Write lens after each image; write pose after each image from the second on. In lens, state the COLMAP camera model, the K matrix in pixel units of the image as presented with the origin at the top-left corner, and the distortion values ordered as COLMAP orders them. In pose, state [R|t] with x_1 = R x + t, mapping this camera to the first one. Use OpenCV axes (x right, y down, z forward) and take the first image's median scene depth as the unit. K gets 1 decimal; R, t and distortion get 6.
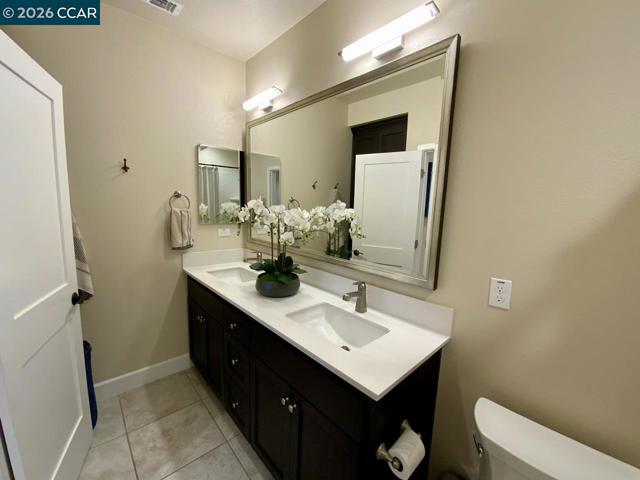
lens RADIAL K [[257.3, 0, 319.5], [0, 257.3, 241.0], [0, 0, 1]] dist [0.002263, -0.006091]
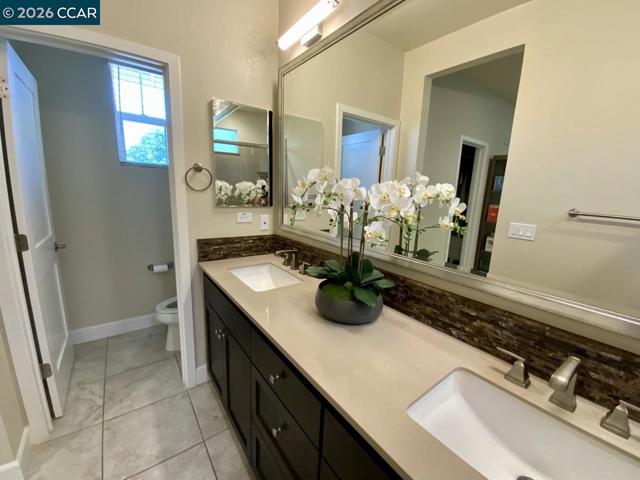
lens RADIAL K [[259.2, 0, 320.0], [0, 259.2, 239.2], [0, 0, 1]] dist [0.025655, -0.018442]
pose [[0.999399, 0.012911, -0.032169, -0.149746], [-0.011155, 0.998468, 0.054202, -0.015810], [0.032820, -0.053811, 0.998012, 0.247506]]
